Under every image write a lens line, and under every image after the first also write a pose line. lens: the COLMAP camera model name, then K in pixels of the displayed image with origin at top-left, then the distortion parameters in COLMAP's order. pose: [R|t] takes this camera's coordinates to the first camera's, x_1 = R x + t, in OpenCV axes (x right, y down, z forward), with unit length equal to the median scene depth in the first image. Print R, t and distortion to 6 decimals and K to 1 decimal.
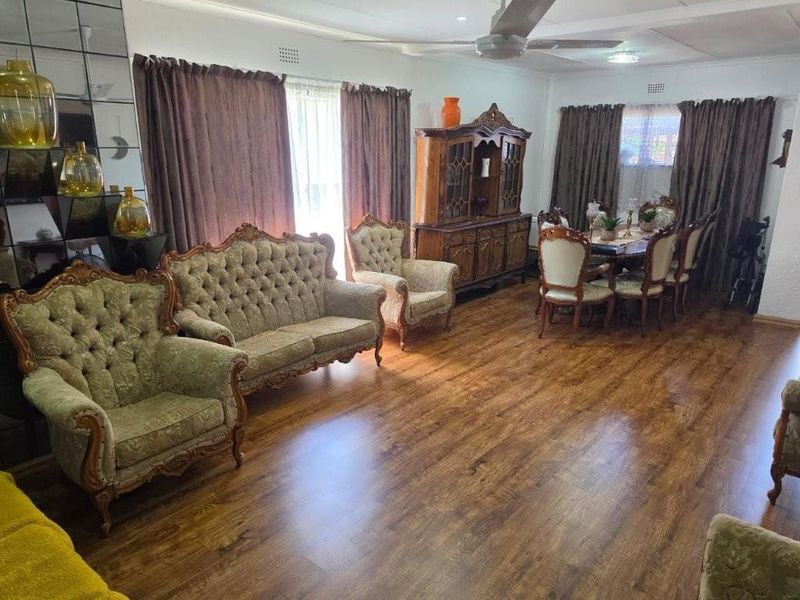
lens RADIAL K [[553.9, 0, 395.6], [0, 553.9, 296.6], [0, 0, 1]] dist [0.101367, -0.139103]
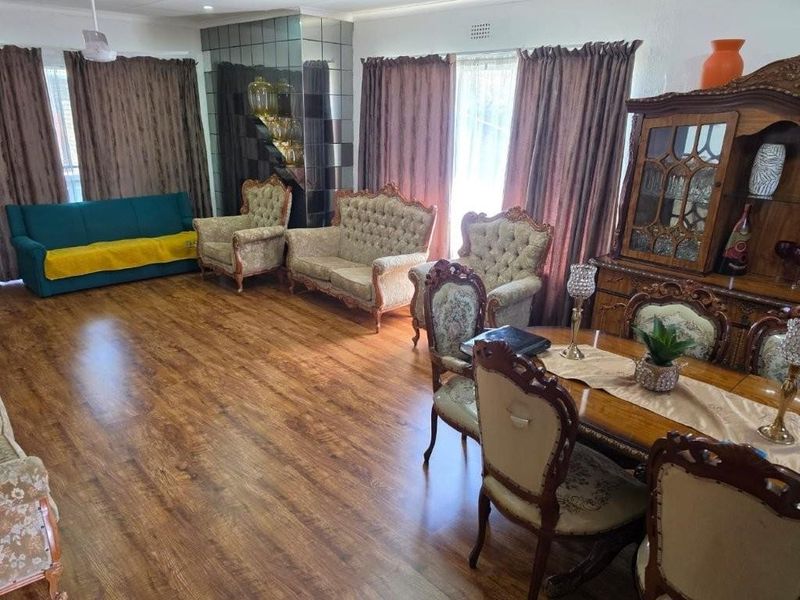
lens RADIAL K [[553.9, 0, 395.6], [0, 553.9, 296.6], [0, 0, 1]] dist [0.101367, -0.139103]
pose [[-0.109279, 0.310845, -0.944158, 0.950136], [-0.279464, 0.901926, 0.329287, -0.298128], [0.953917, 0.299842, -0.011692, 1.038211]]
